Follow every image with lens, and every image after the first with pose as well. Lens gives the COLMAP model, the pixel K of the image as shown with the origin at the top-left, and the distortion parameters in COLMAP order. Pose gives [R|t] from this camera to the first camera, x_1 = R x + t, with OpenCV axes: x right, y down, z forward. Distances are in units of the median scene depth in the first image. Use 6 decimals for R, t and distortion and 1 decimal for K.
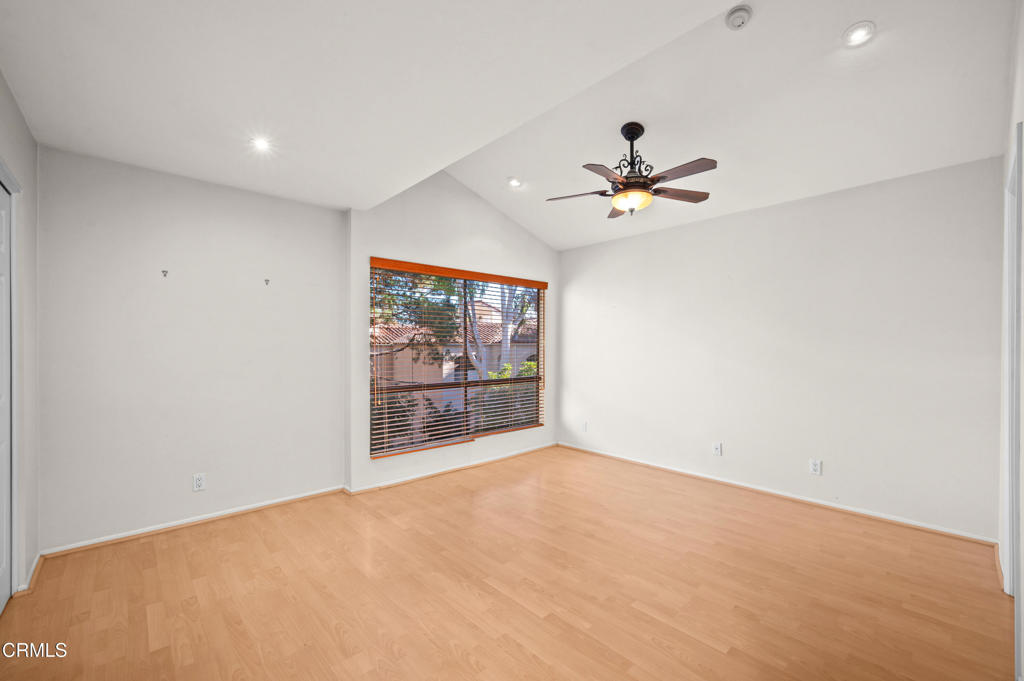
lens RADIAL K [[419.5, 0, 511.6], [0, 419.5, 345.1], [0, 0, 1]] dist [0.001773, 0.000237]
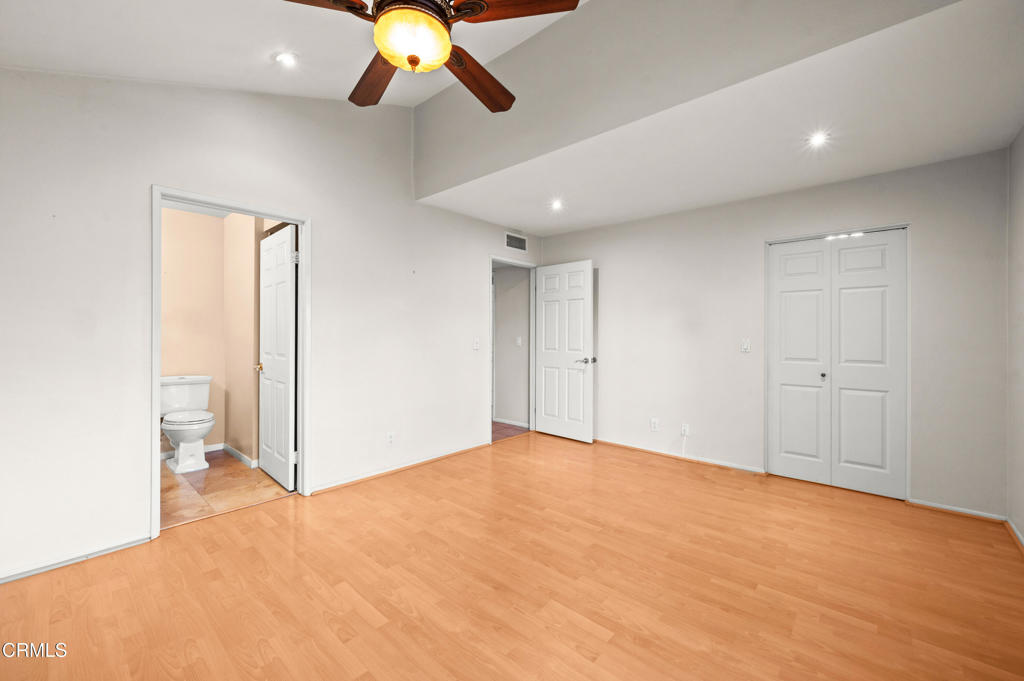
lens RADIAL K [[419.5, 0, 511.6], [0, 419.5, 345.1], [0, 0, 1]] dist [0.001773, 0.000237]
pose [[-0.996202, -0.007455, -0.086752, 0.293412], [-0.007794, 0.999963, 0.003564, 0.048932], [0.086722, 0.004227, -0.996224, 2.170769]]
